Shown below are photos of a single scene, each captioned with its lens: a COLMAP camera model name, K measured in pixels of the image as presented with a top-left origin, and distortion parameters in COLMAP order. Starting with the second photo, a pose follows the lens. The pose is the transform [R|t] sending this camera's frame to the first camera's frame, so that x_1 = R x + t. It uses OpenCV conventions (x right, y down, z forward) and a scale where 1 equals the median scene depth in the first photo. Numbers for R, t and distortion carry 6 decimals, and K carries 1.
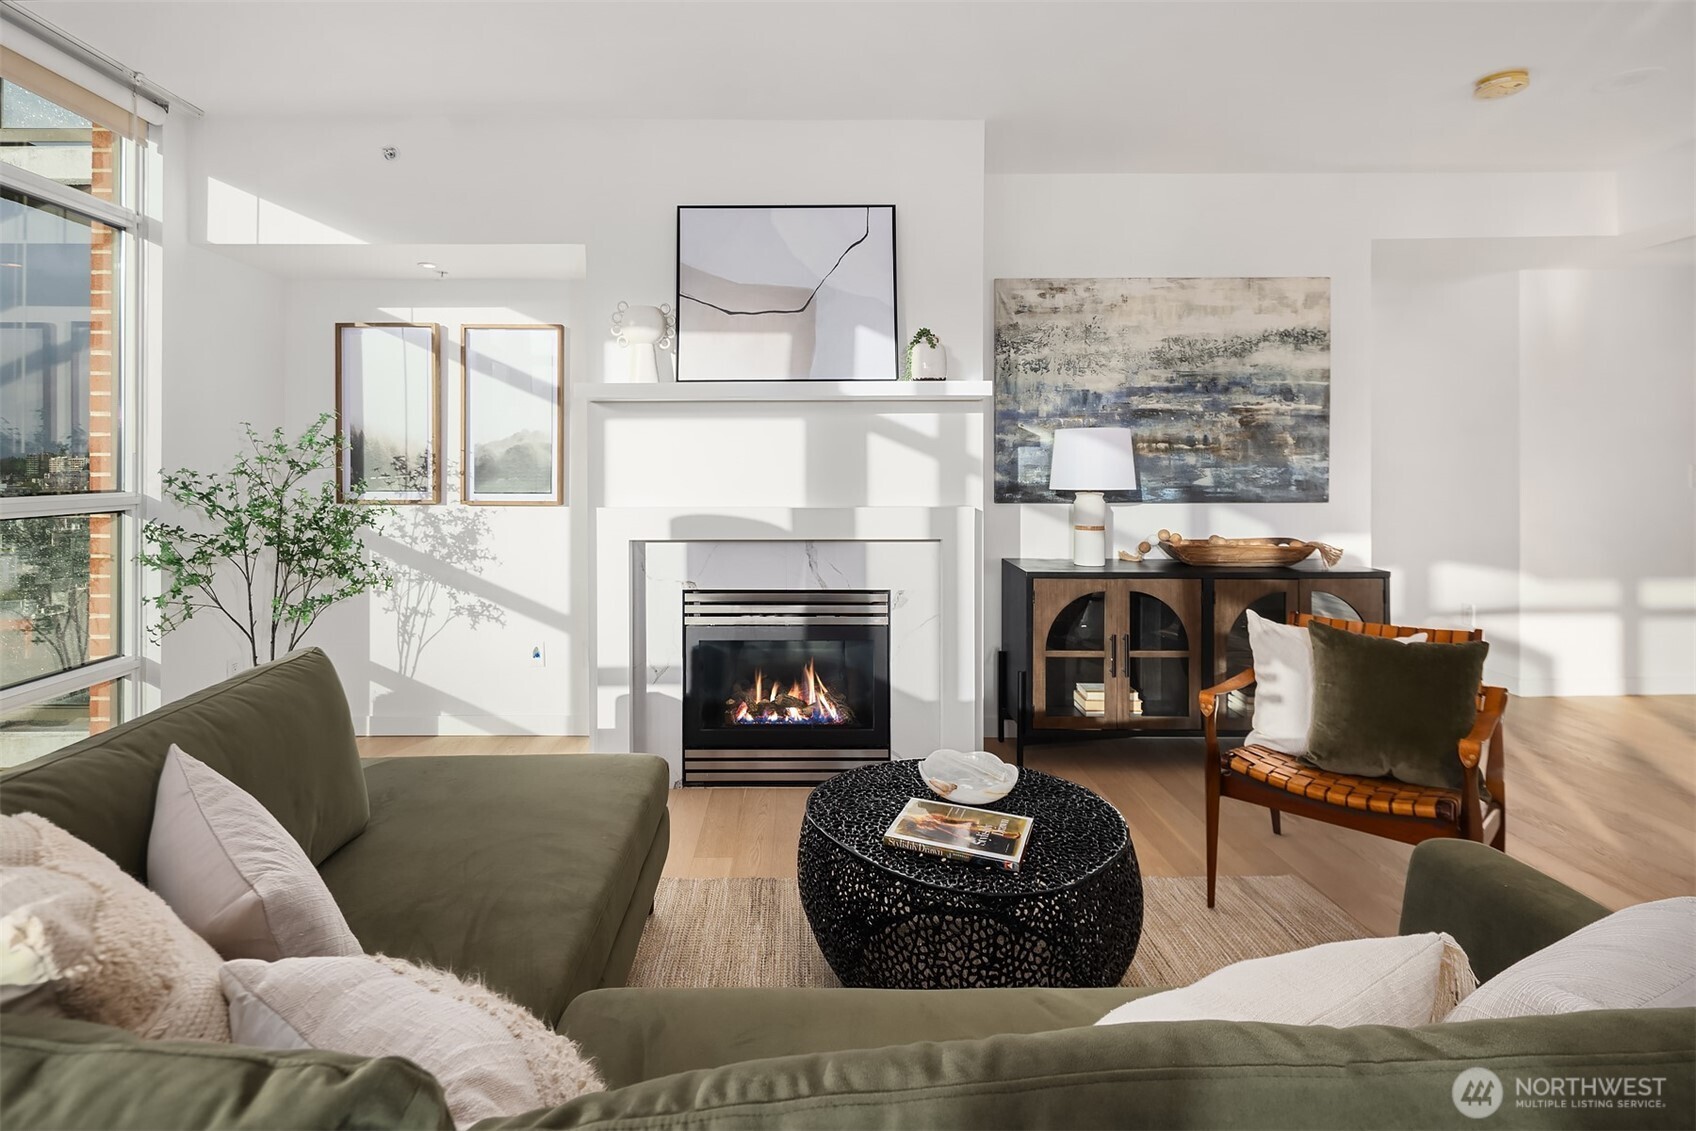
lens RADIAL K [[831.3, 0, 781.1], [0, 831.3, 470.3], [0, 0, 1]] dist [0.005073, 0.000154]
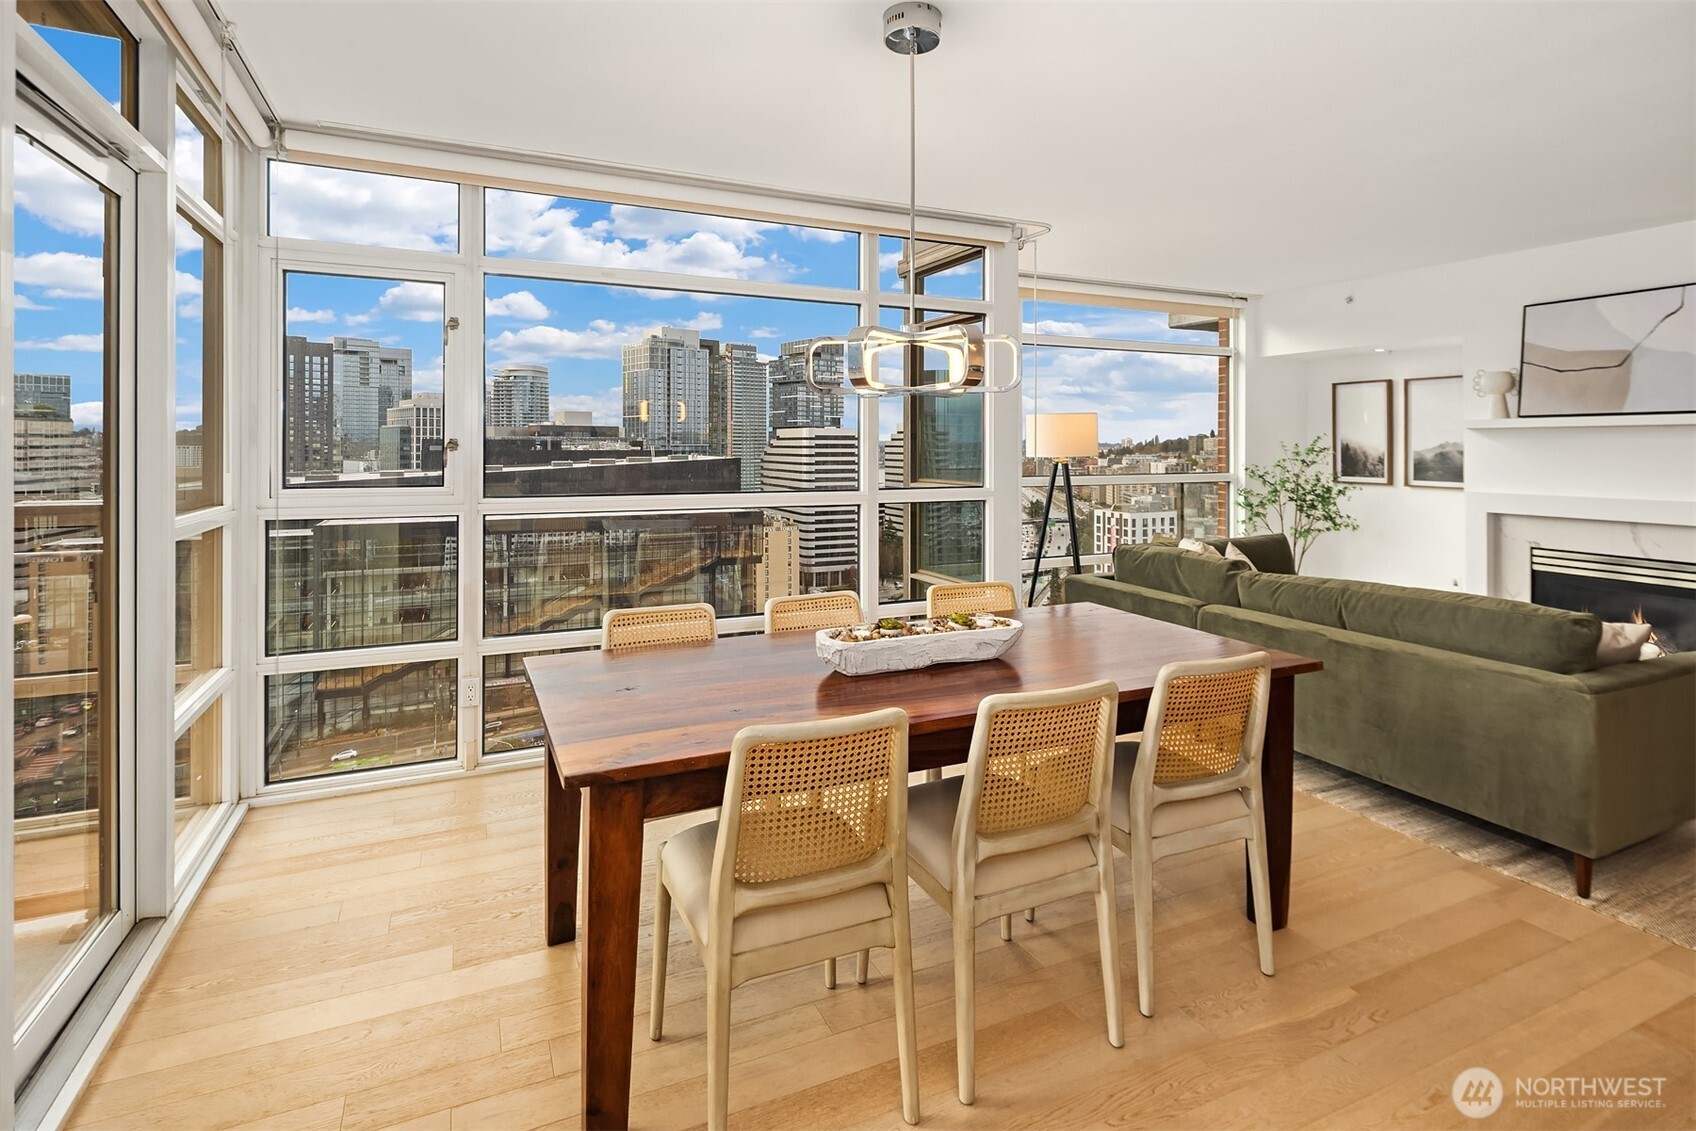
lens RADIAL K [[837.4, 0, 843.3], [0, 837.4, 431.3], [0, 0, 1]] dist [0.000124, -0.000345]
pose [[0.430933, -0.009884, -0.902330, 0.633916], [-0.008689, 0.999848, -0.015102, -0.034077], [0.902342, 0.014349, 0.430782, -0.725943]]
